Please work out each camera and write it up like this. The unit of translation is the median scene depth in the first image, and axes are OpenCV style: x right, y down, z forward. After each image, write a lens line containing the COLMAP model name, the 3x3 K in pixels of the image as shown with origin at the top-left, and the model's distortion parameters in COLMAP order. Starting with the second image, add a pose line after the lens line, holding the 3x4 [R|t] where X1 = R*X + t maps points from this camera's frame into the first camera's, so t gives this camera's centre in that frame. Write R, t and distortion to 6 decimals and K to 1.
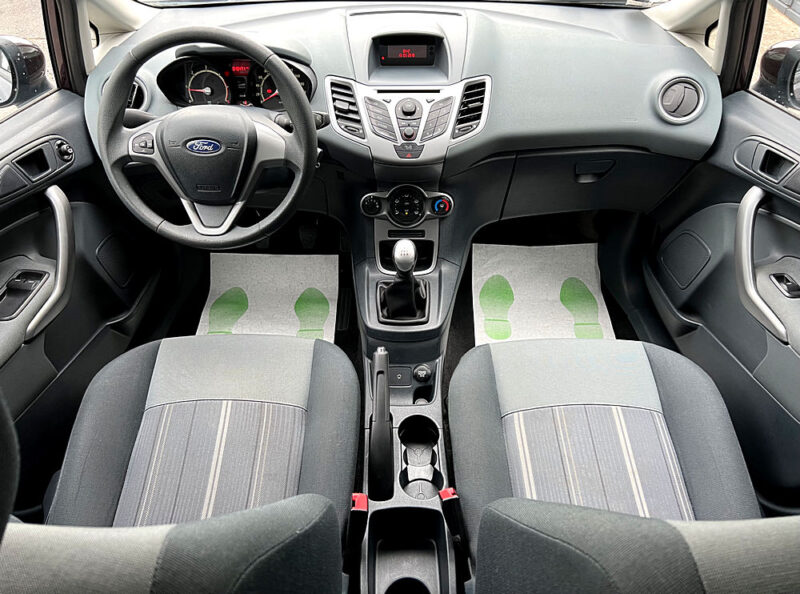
lens RADIAL K [[610.7, 0, 388.8], [0, 610.7, 304.2], [0, 0, 1]] dist [0.036982, -0.032585]
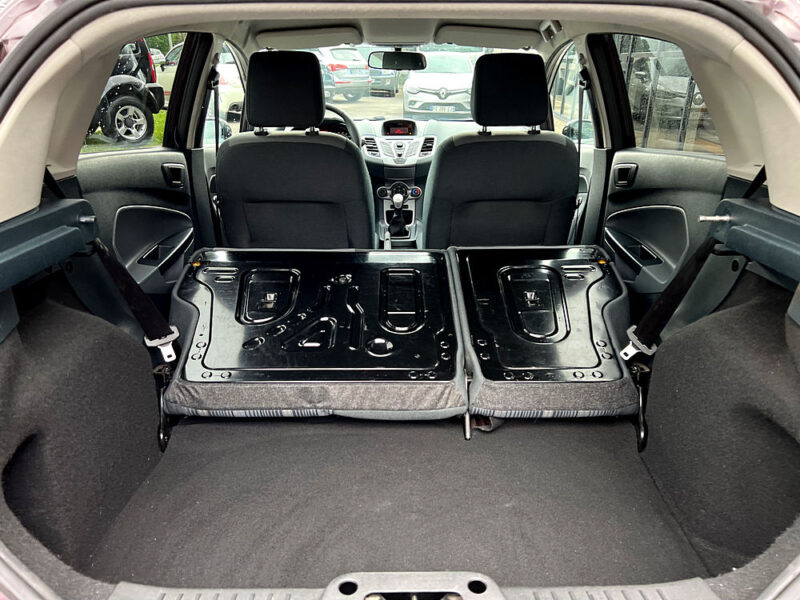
lens RADIAL K [[610.7, 0, 399.0], [0, 610.7, 301.3], [0, 0, 1]] dist [0.036982, -0.032585]
pose [[0.999828, 0.001409, 0.018504, -0.010912], [0.004623, 0.946748, -0.321941, 0.934546], [-0.017972, 0.321971, 0.946579, -0.931174]]
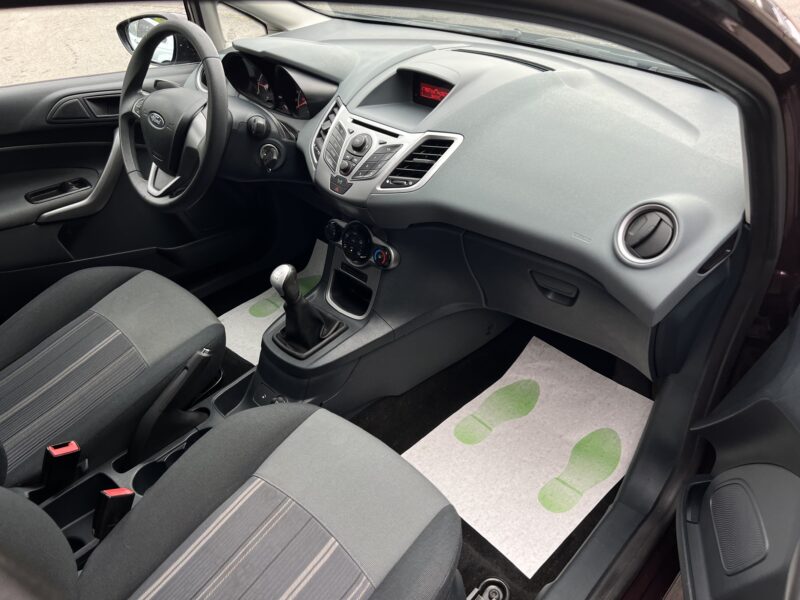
lens RADIAL K [[610.7, 0, 396.5], [0, 610.7, 303.5], [0, 0, 1]] dist [0.036982, -0.032585]
pose [[0.727612, 0.401373, -0.556310, 0.687217], [-0.428344, 0.899265, 0.088570, -0.202678], [0.535820, 0.173847, 0.826241, 0.288413]]
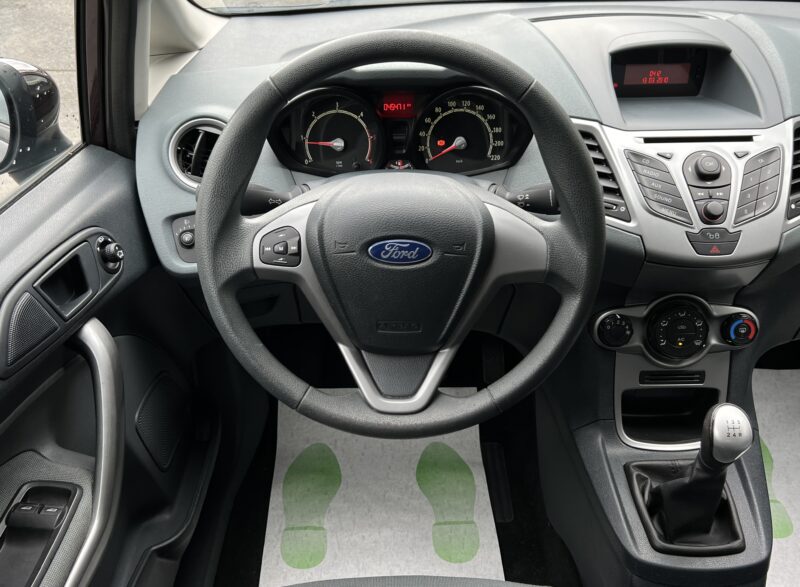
lens RADIAL K [[781.5, 0, 381.9], [0, 781.5, 298.9], [0, 0, 1]] dist [0.037704, 0.000000]
pose [[0.999902, -0.013209, -0.004580, -0.262793], [0.012564, 0.992709, -0.119882, -0.114112], [0.006130, 0.119813, 0.992778, 0.284984]]
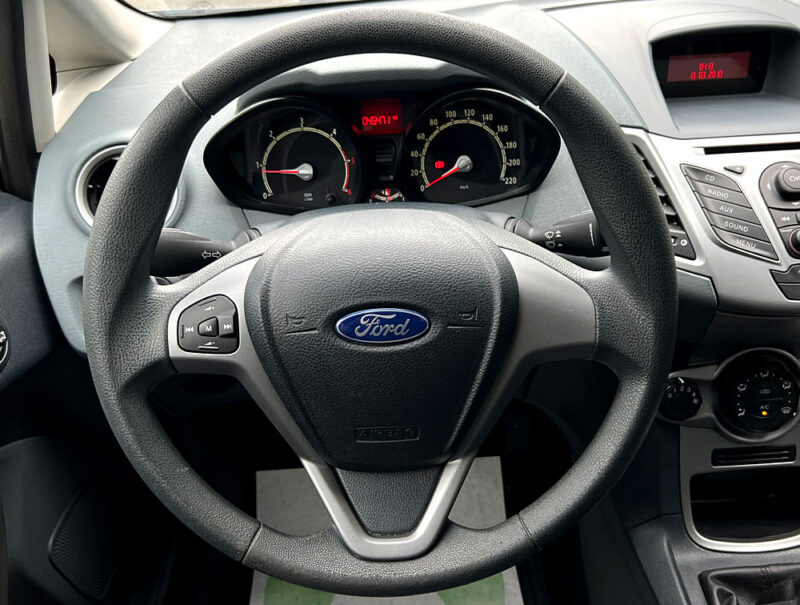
lens RADIAL K [[816.5, 0, 408.5], [0, 816.5, 295.3], [0, 0, 1]] dist [0.029797, 0.000000]
pose [[0.998236, -0.057035, 0.016518, -0.244866], [0.058917, 0.986010, -0.155924, -0.166652], [-0.007394, 0.156622, 0.987631, 0.440260]]
